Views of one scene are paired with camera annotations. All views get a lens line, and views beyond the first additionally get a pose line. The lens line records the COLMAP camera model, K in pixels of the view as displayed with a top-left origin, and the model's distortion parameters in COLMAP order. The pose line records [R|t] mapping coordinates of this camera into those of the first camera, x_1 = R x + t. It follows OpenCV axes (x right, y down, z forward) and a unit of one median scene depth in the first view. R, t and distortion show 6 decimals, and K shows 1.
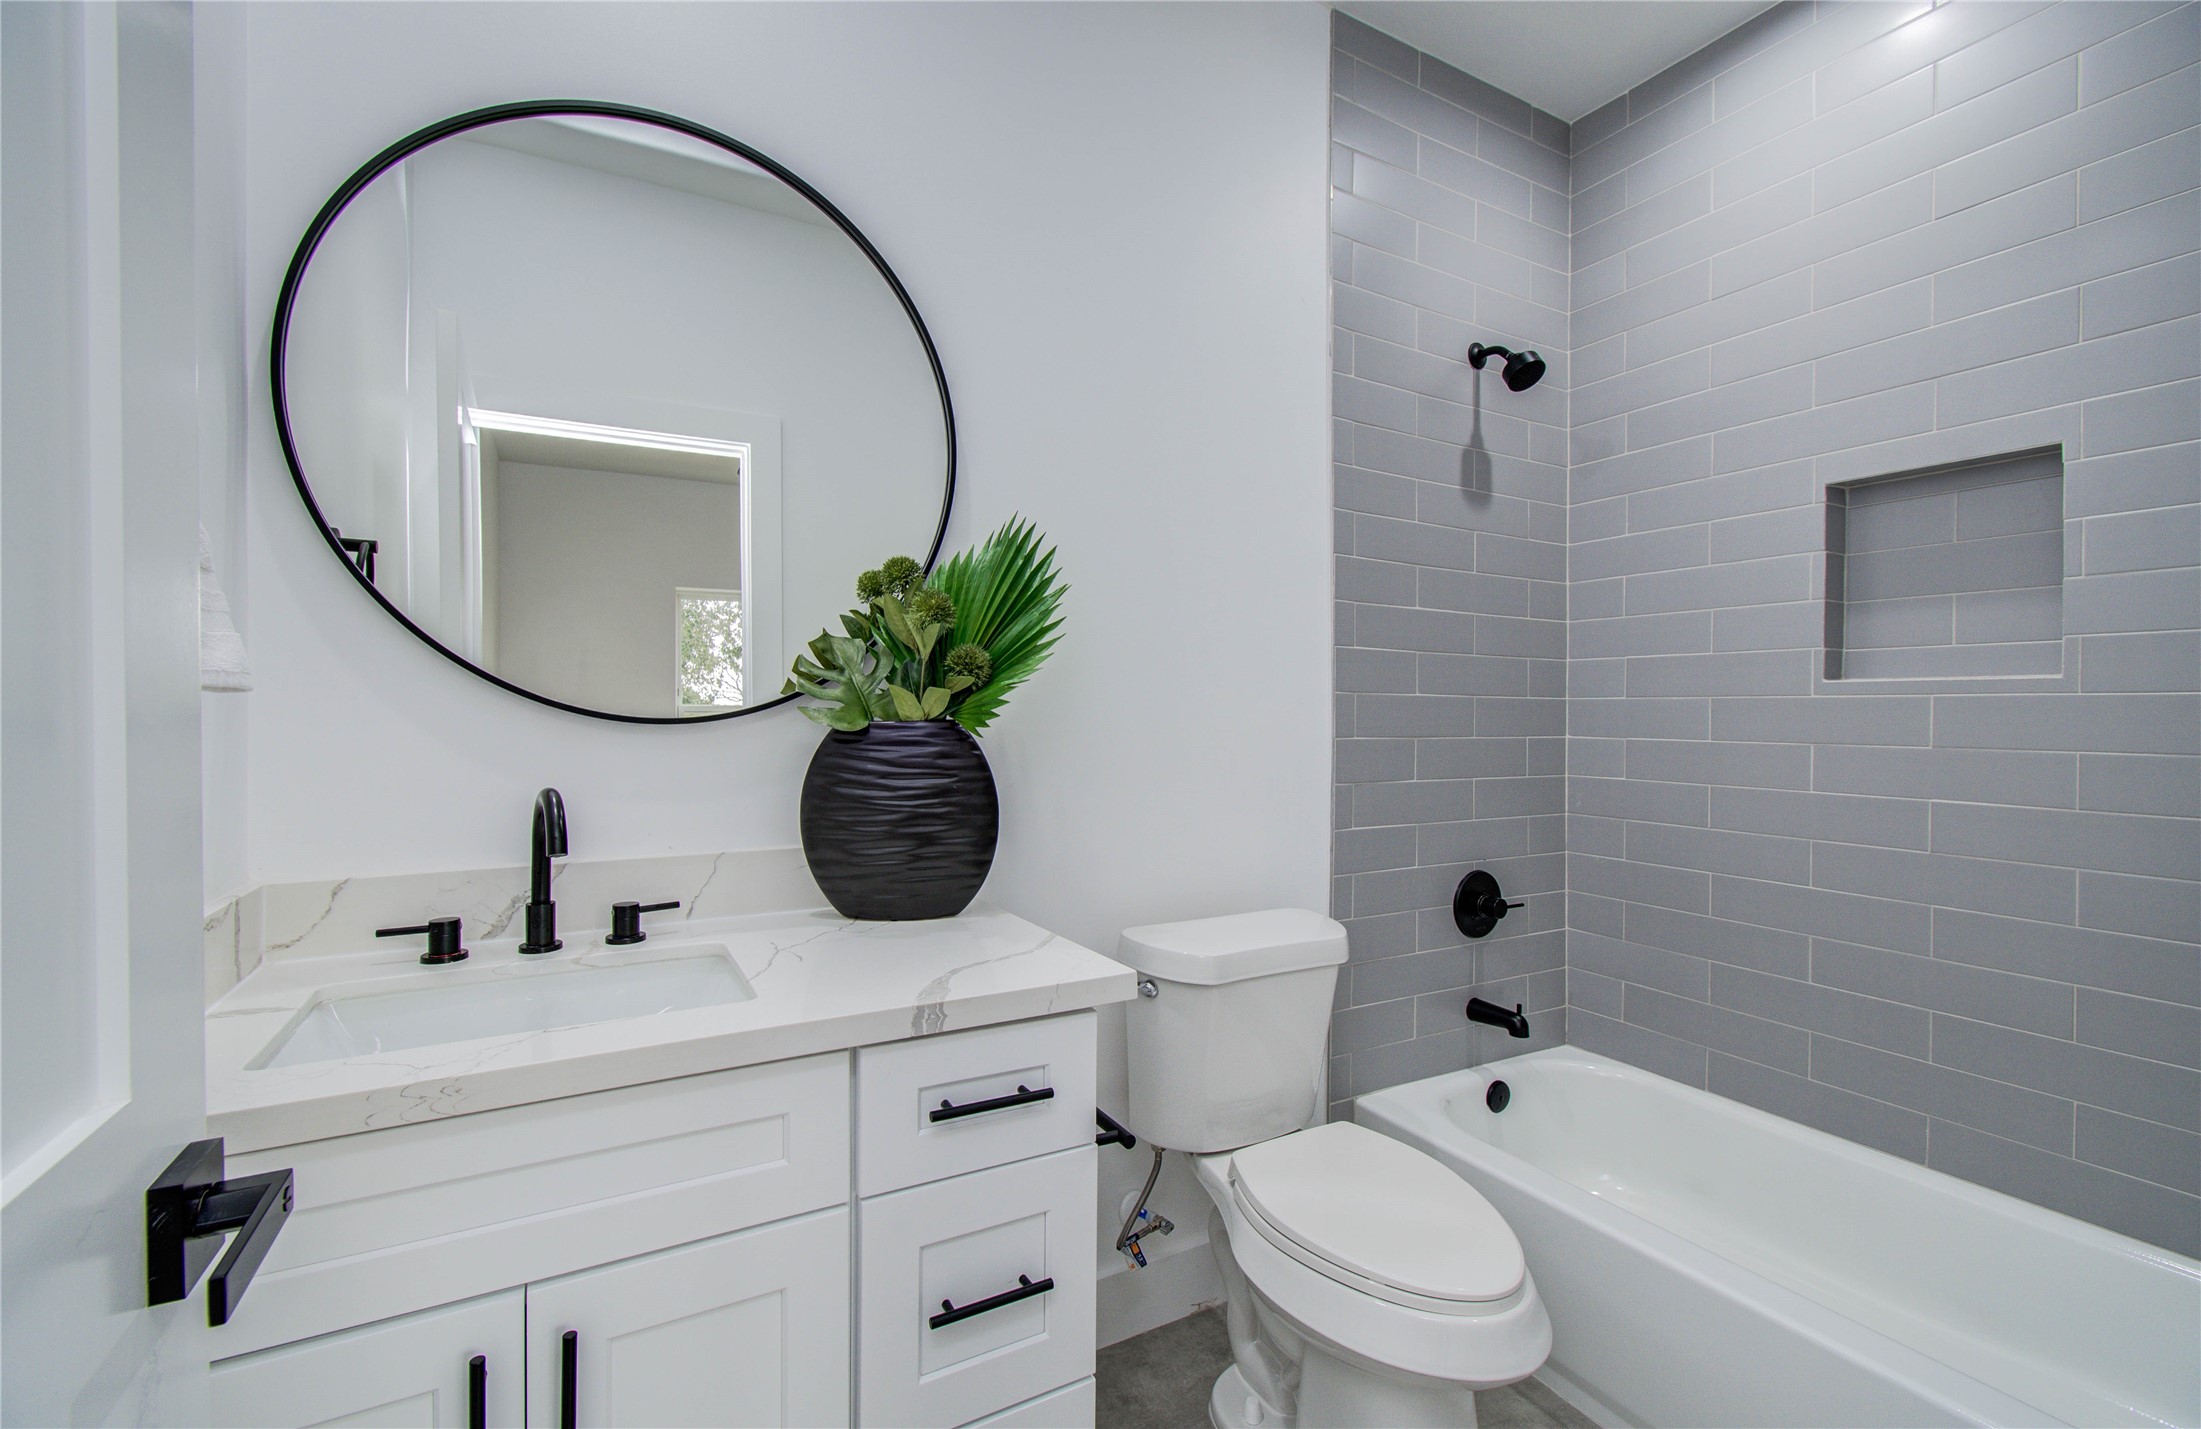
lens RADIAL K [[956.9, 0, 1096.0], [0, 956.9, 712.5], [0, 0, 1]] dist [-0.026040, 0.000687]
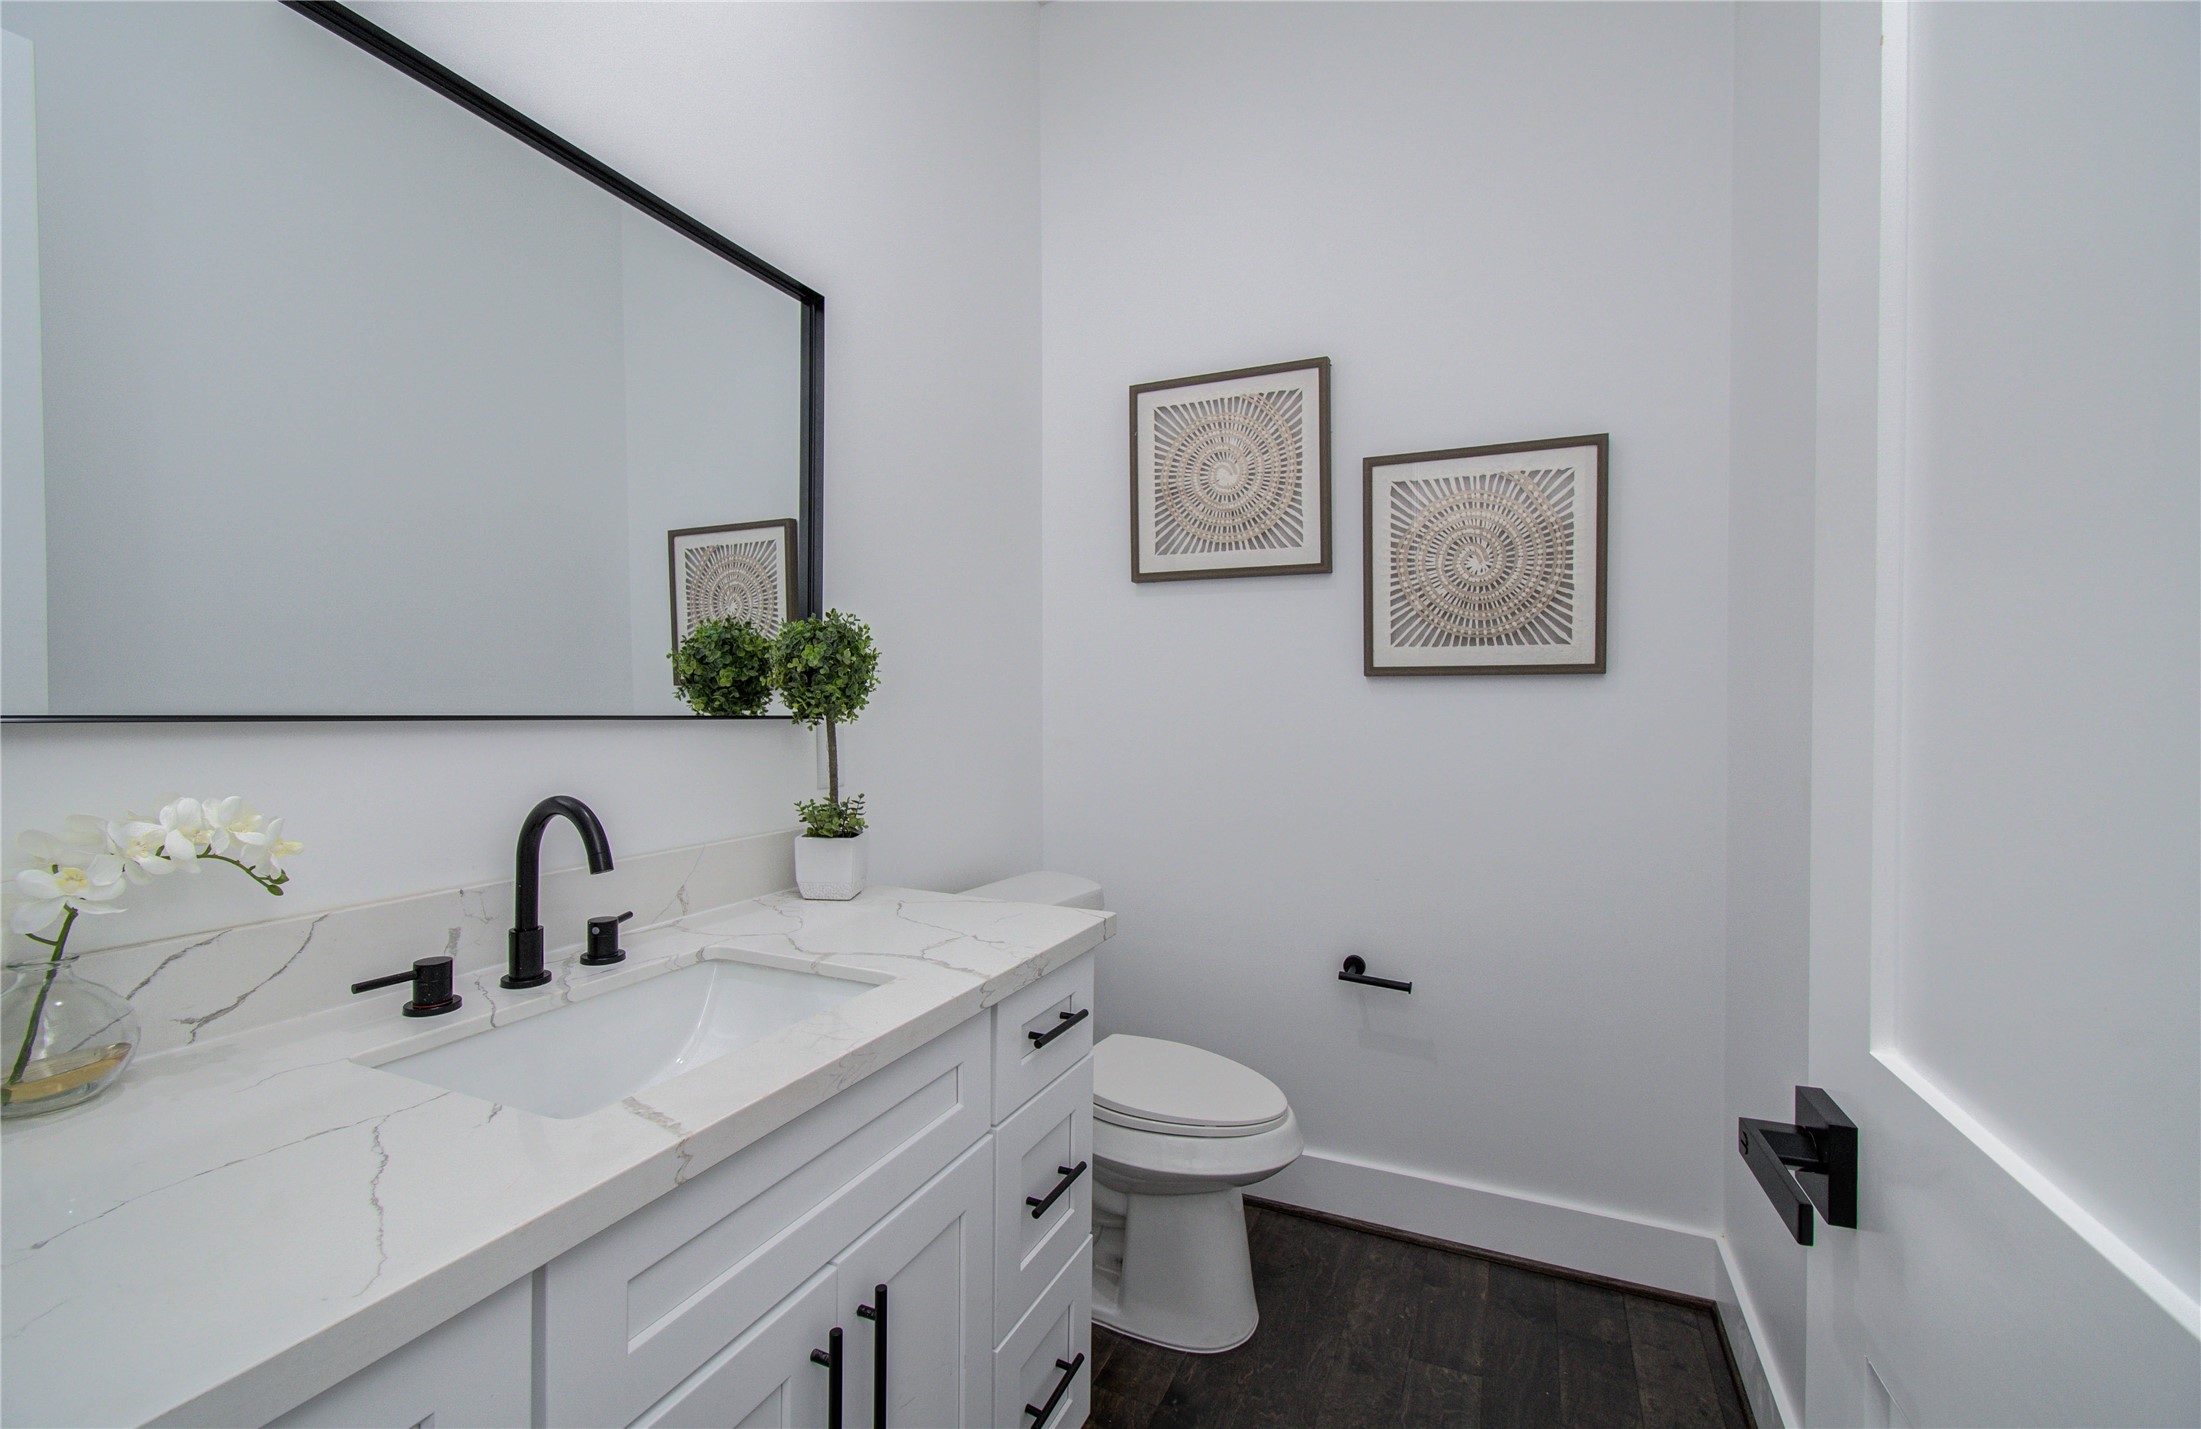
lens RADIAL K [[956.9, 0, 1096.0], [0, 956.9, 712.5], [0, 0, 1]] dist [-0.026040, 0.000687]
pose [[0.788505, 0.005003, 0.615009, -0.665081], [-0.007161, 0.999974, 0.001047, -0.001701], [-0.614987, -0.005230, 0.788520, -0.001131]]
